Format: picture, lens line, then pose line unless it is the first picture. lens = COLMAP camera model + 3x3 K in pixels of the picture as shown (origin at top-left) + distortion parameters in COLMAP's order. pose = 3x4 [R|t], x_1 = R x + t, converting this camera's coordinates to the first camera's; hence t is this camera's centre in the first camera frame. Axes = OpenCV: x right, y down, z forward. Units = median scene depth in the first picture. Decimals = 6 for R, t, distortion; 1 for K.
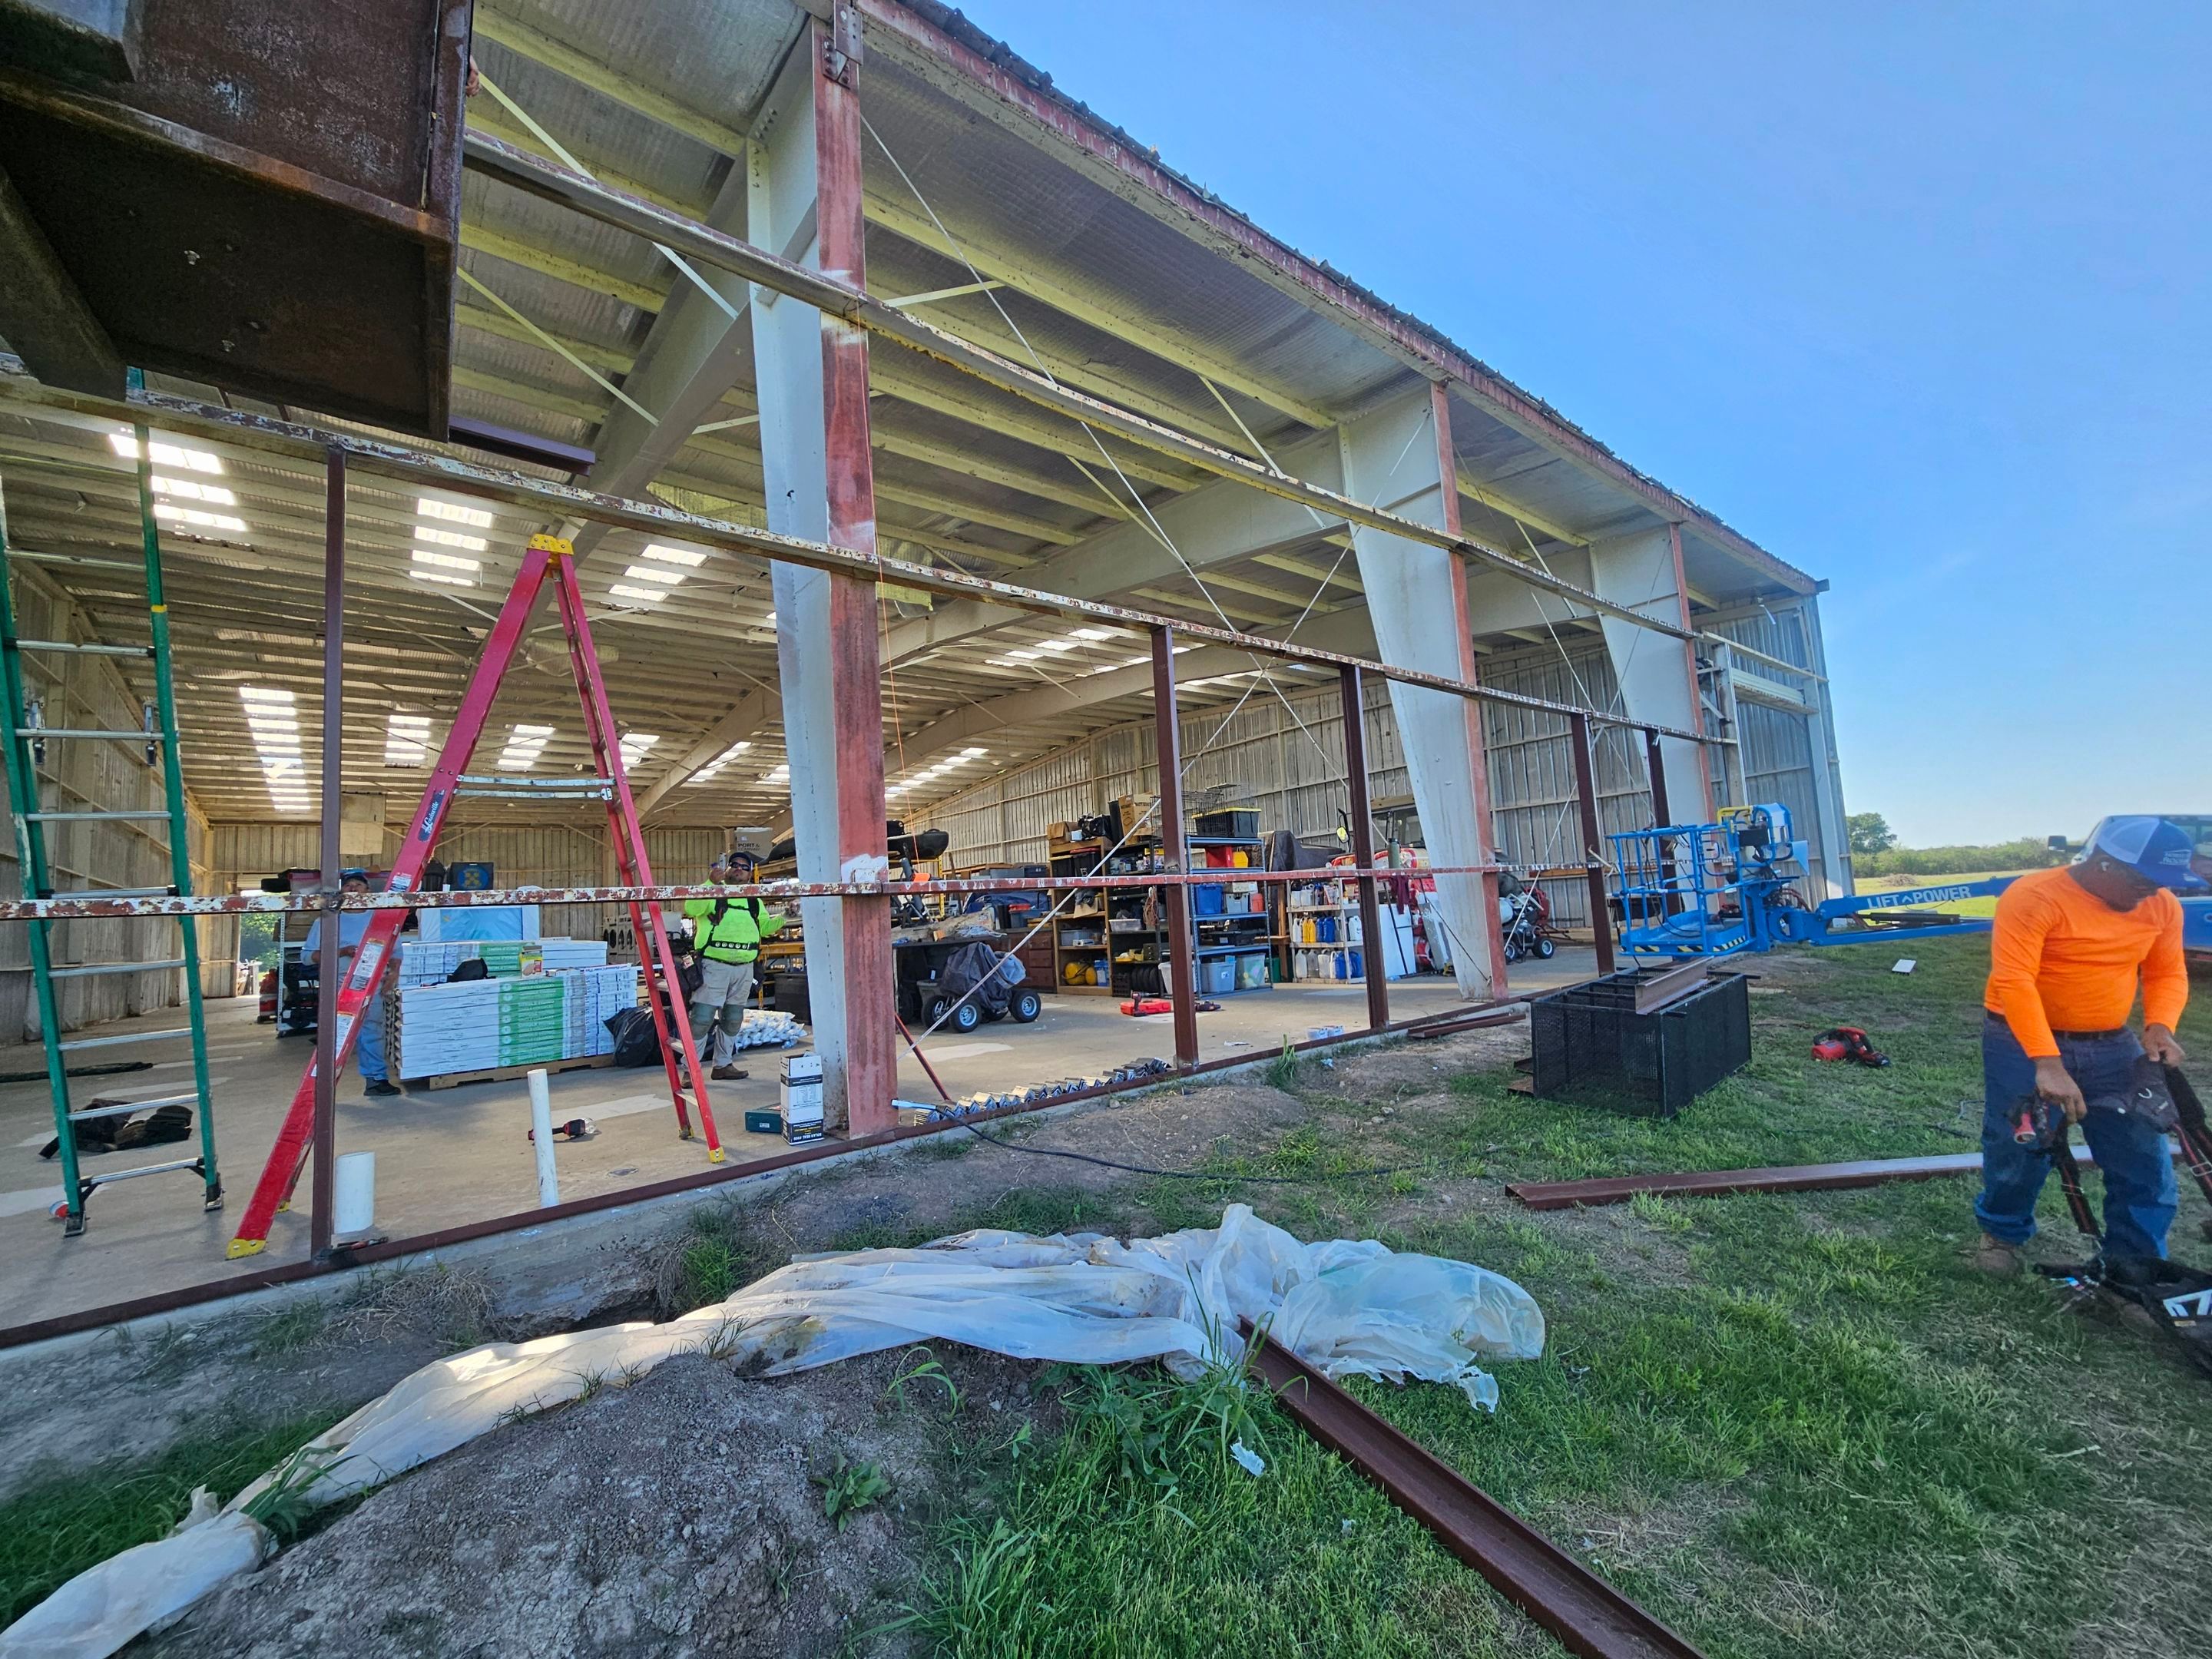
lens RADIAL K [[908.2, 0, 1108.0], [0, 908.2, 830.1], [0, 0, 1]] dist [0.001279, -0.001156]
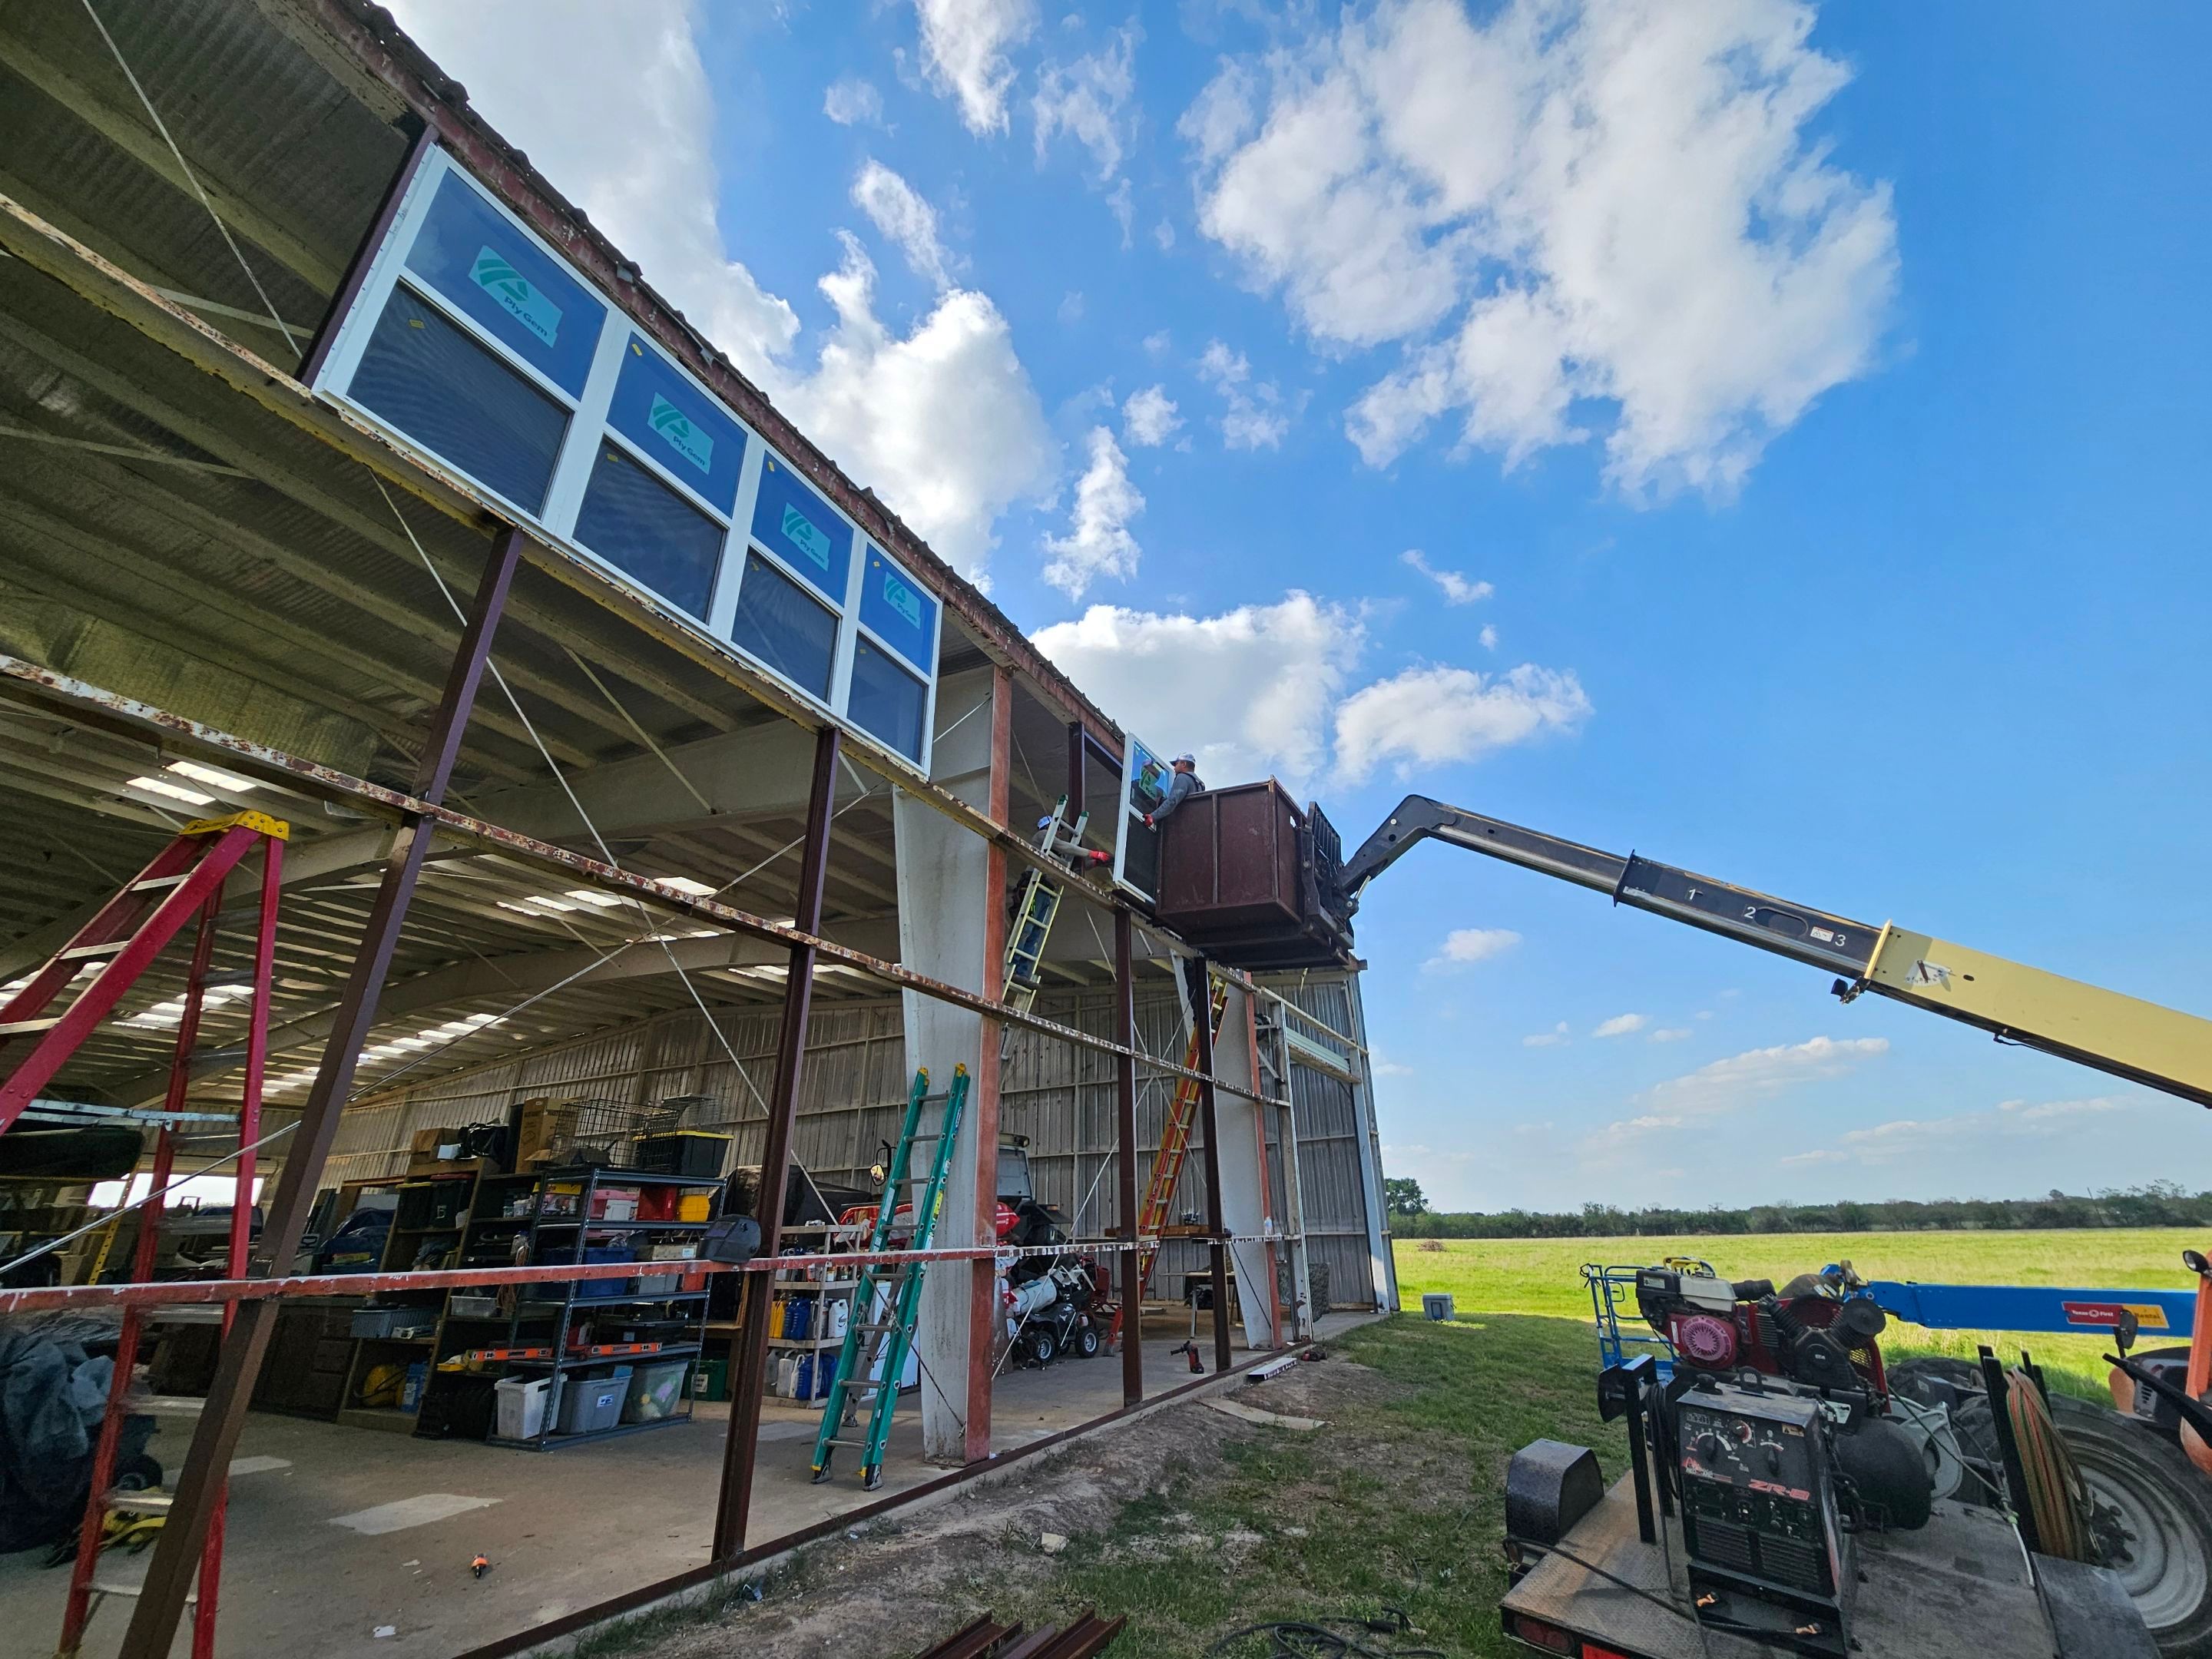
lens RADIAL K [[908.2, 0, 1101.5], [0, 908.2, 833.8], [0, 0, 1]] dist [0.001279, -0.001156]
pose [[0.921530, 0.199470, 0.333158, 0.135237], [-0.078415, 0.935894, -0.343444, -0.020919], [-0.380307, 0.290369, 0.878096, 0.151051]]
